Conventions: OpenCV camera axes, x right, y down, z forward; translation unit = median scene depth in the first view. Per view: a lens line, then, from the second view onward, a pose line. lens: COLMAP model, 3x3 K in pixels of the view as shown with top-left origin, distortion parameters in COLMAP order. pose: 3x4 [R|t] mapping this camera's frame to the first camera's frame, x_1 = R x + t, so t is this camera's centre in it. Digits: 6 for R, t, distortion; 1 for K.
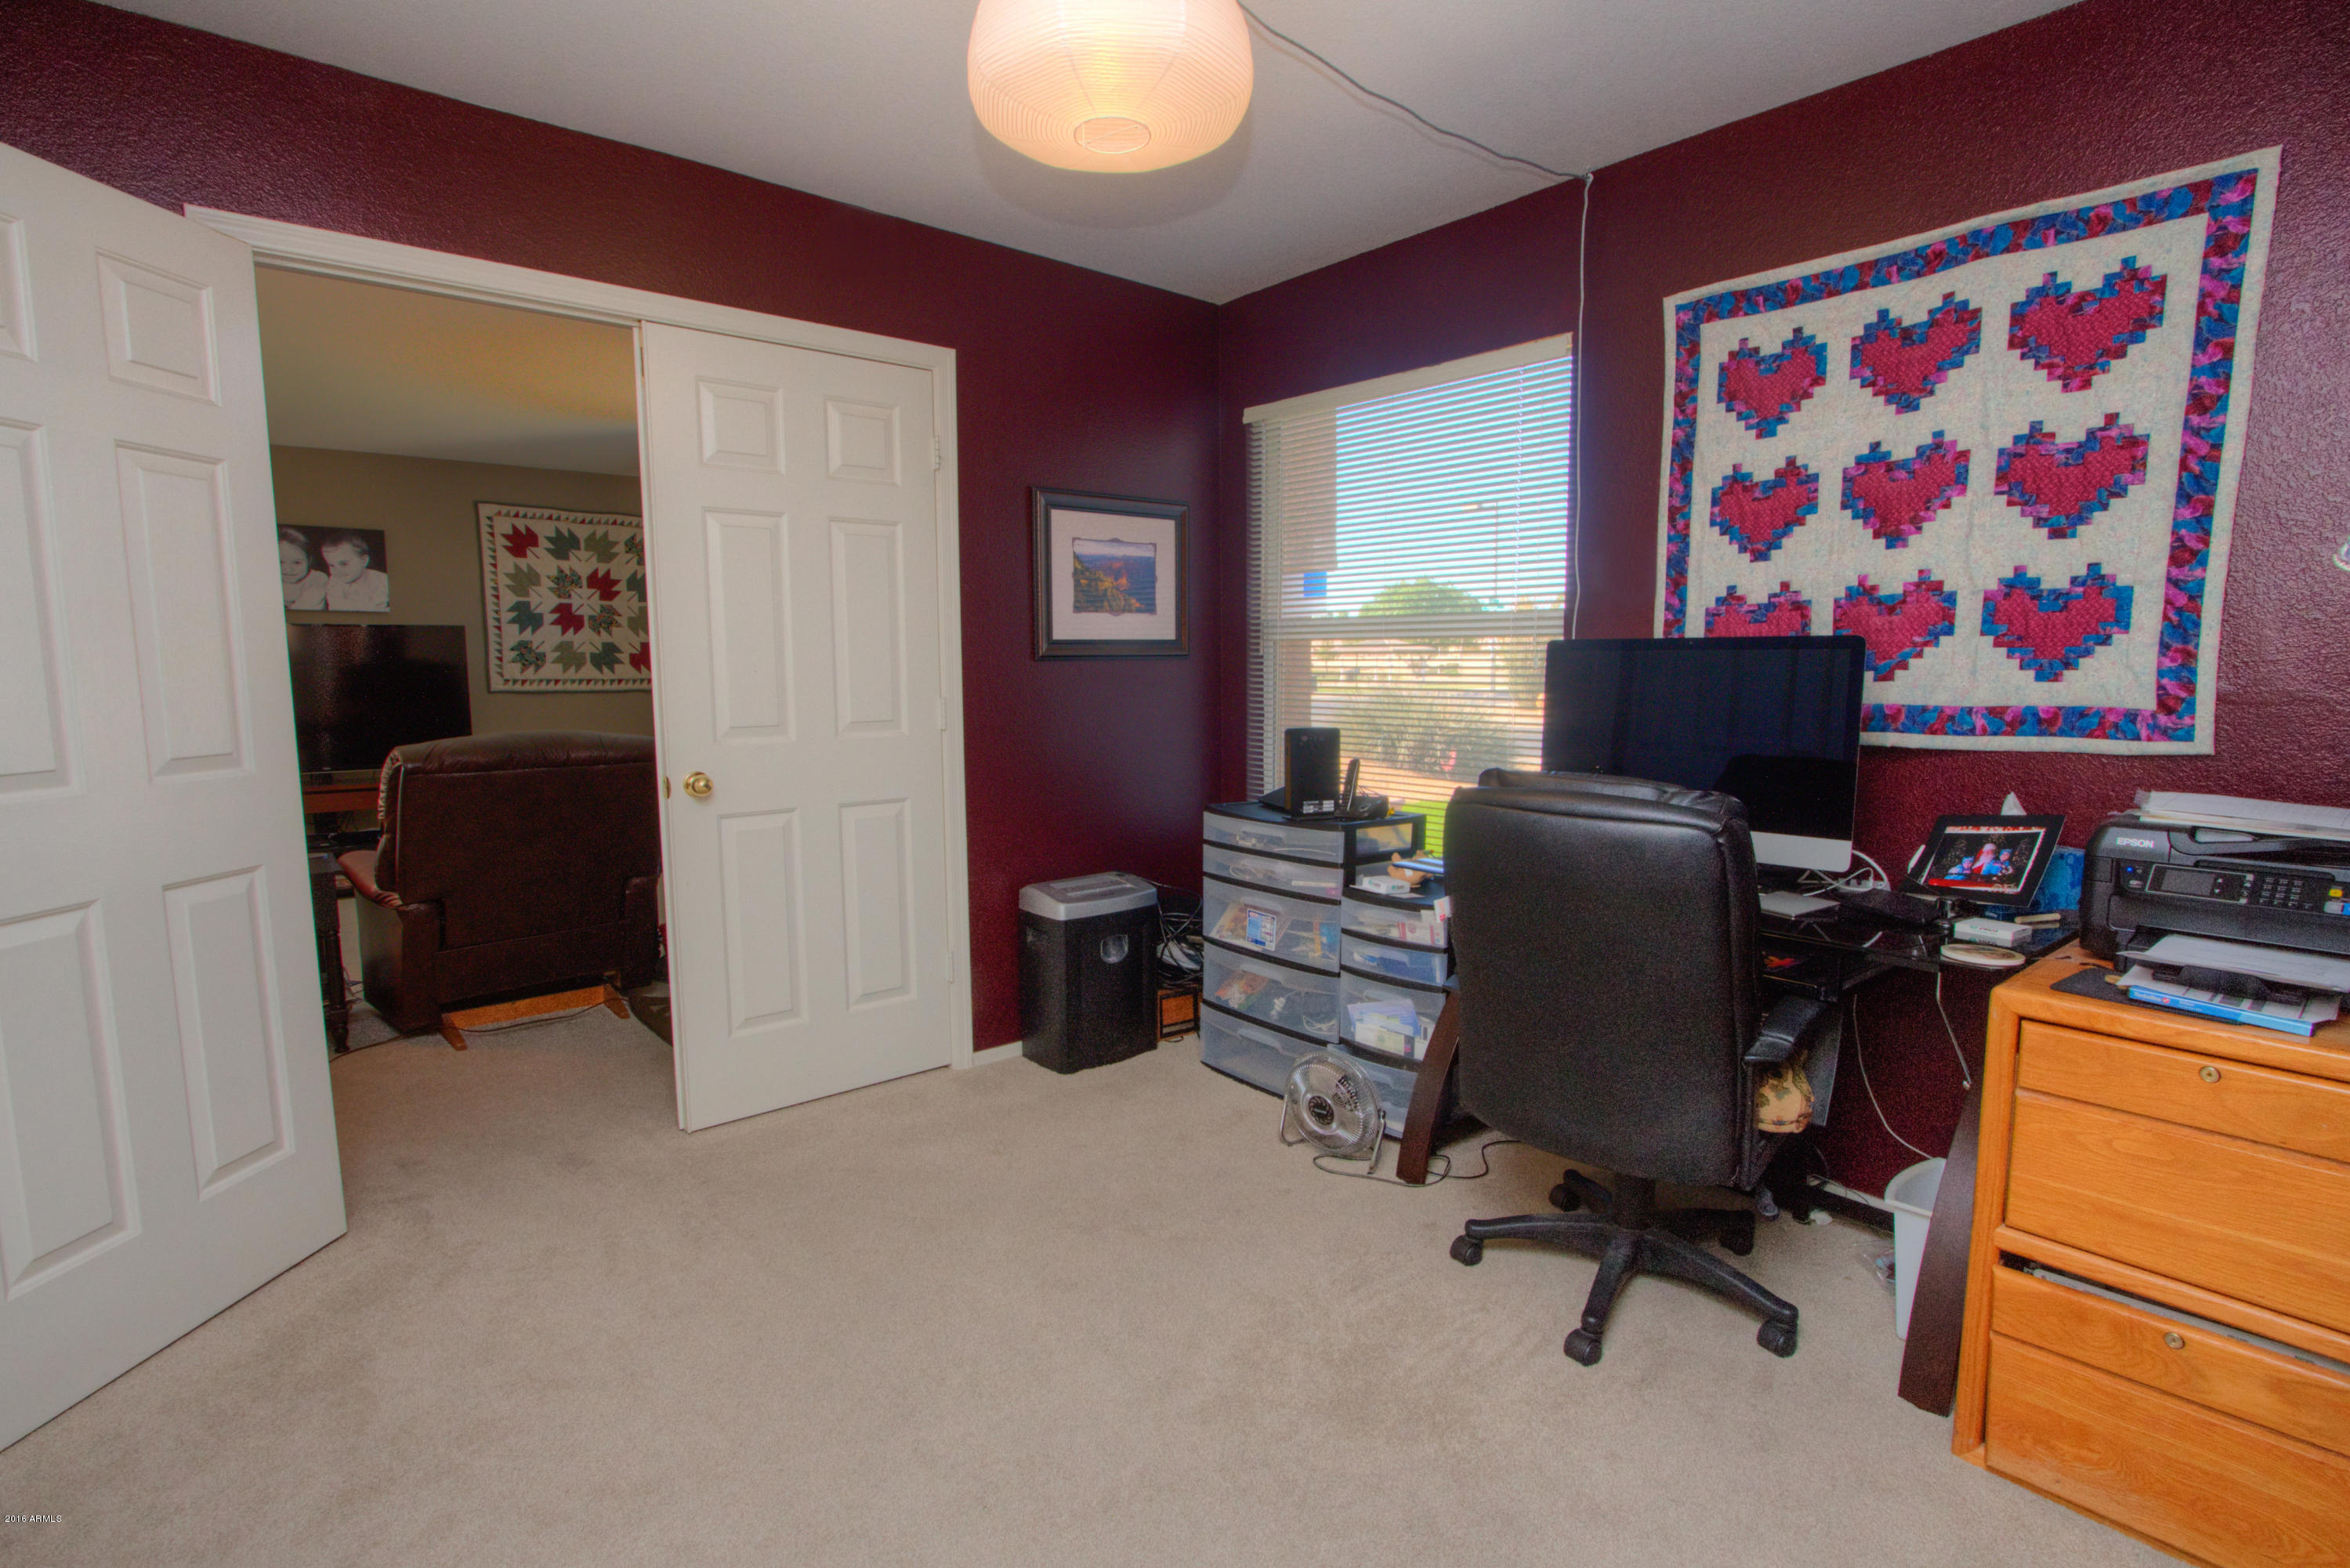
lens RADIAL K [[1143.2, 0, 1175.0], [0, 1143.2, 784.0], [0, 0, 1]] dist [-0.001622, 0.000355]
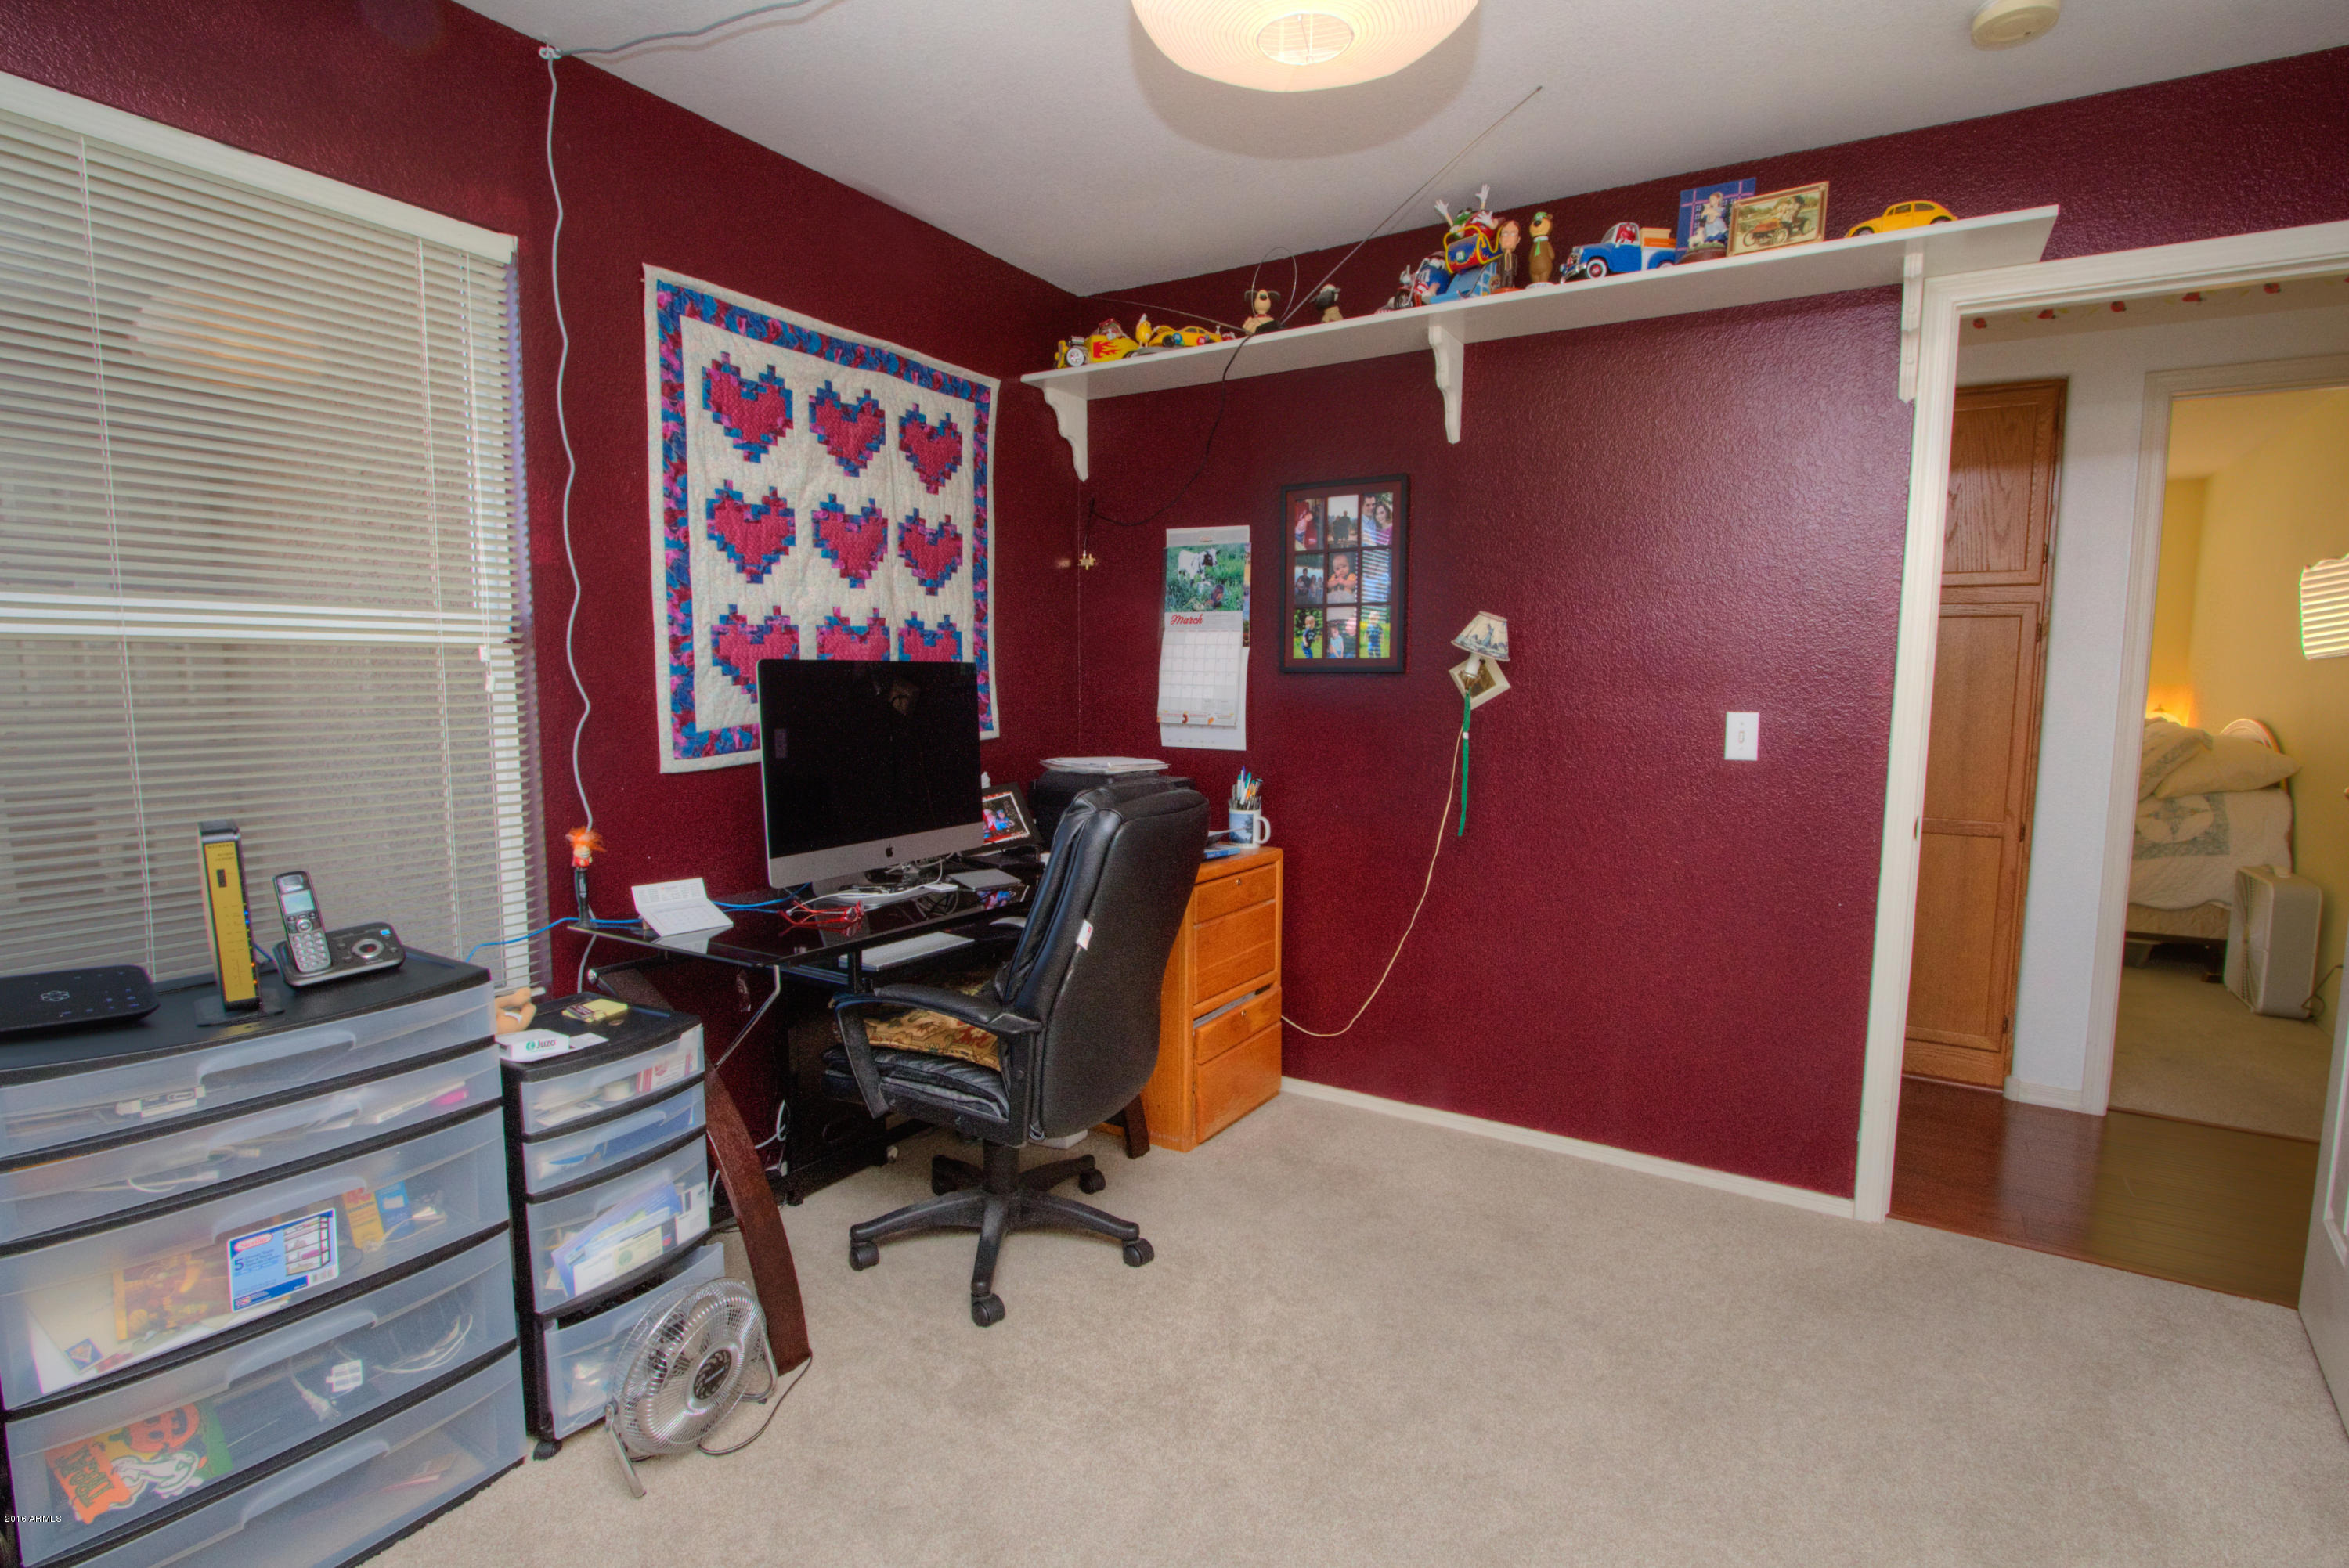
lens RADIAL K [[1142.6, 0, 1174.5], [0, 1142.6, 784.0], [0, 0, 1]] dist [-0.001622, 0.000355]
pose [[-0.300405, -0.093410, 0.949227, -0.593611], [0.096438, 0.987119, 0.127659, -0.115536], [-0.948924, 0.129890, -0.287527, 0.987013]]
